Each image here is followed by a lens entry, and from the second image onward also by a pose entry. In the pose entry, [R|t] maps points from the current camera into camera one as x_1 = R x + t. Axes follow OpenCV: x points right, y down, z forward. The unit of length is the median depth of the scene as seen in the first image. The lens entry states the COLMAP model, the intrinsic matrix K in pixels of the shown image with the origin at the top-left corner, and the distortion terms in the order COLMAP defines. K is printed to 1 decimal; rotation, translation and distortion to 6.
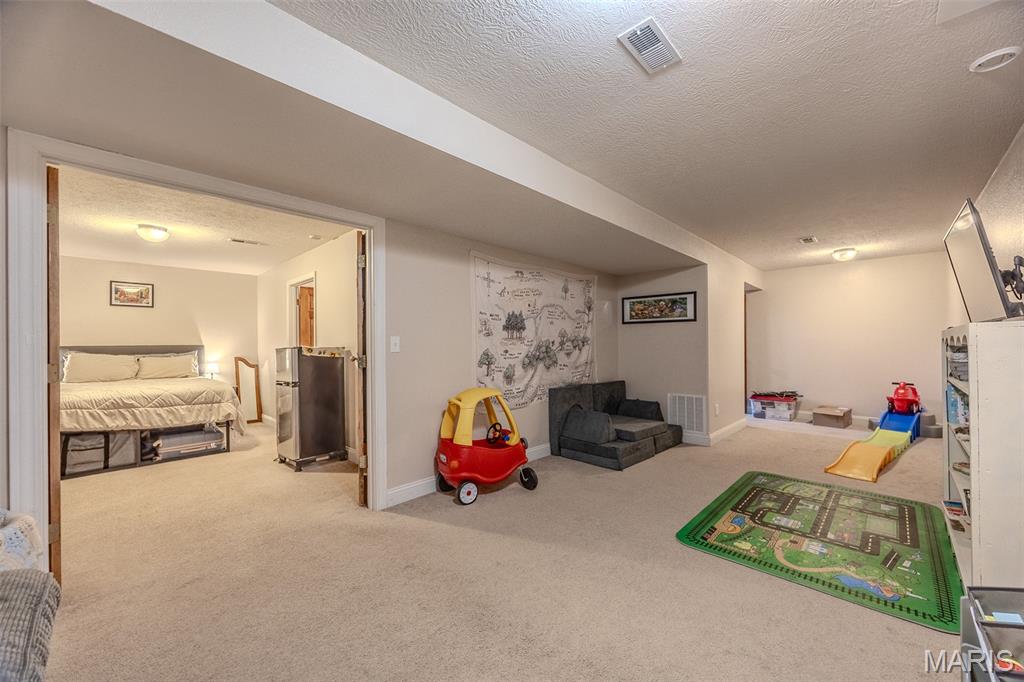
lens RADIAL K [[393.1, 0, 517.5], [0, 393.1, 342.8], [0, 0, 1]] dist [-0.006533, 0.000235]
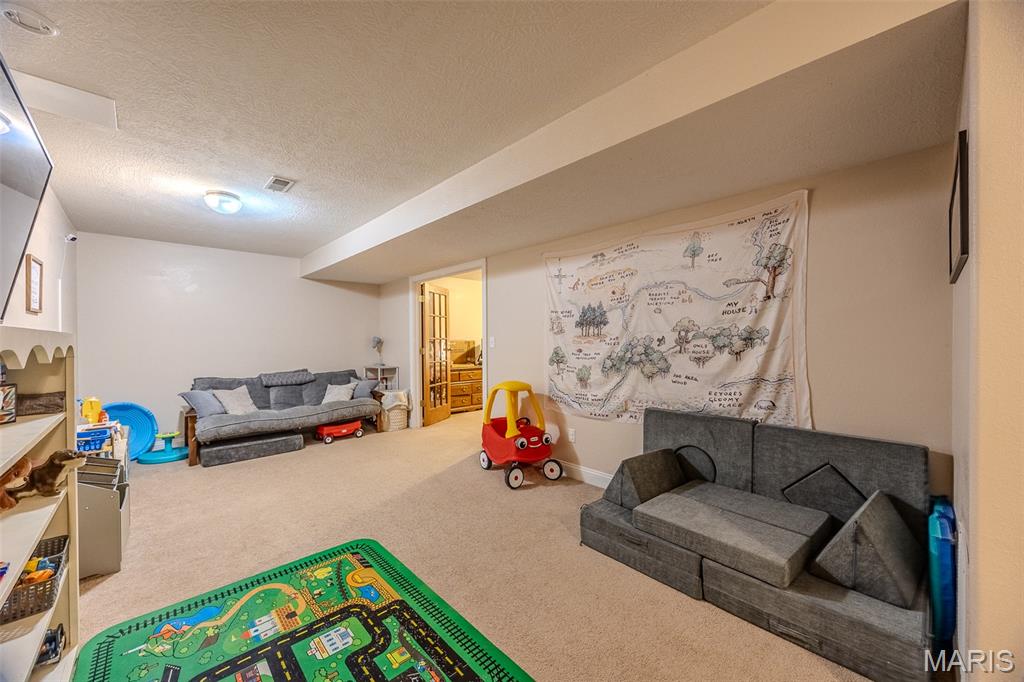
lens RADIAL K [[393.1, 0, 517.5], [0, 393.1, 342.8], [0, 0, 1]] dist [-0.006533, 0.000235]
pose [[-0.050397, 0.017901, -0.998569, 0.884506], [0.016522, 0.999717, 0.017088, -0.013552], [0.998593, -0.015637, -0.050679, 0.918393]]
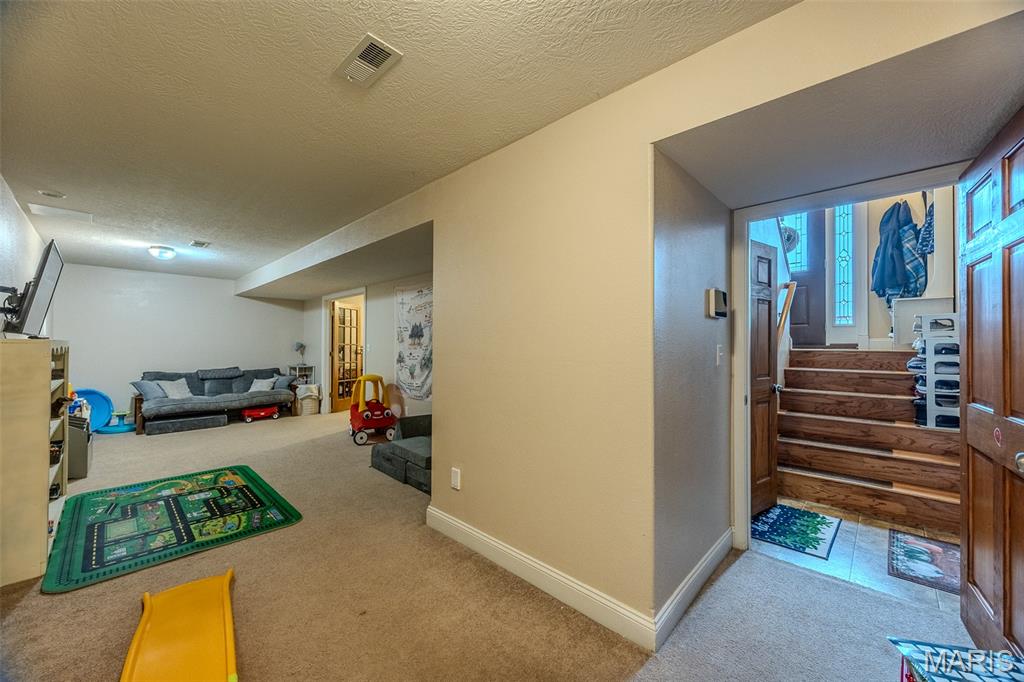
lens RADIAL K [[393.1, 0, 517.5], [0, 393.1, 342.8], [0, 0, 1]] dist [-0.006533, 0.000235]
pose [[0.002045, 0.002054, -0.999996, 1.327365], [0.002433, 0.999995, 0.002059, -0.018079], [0.999995, -0.002437, 0.002040, 1.381301]]
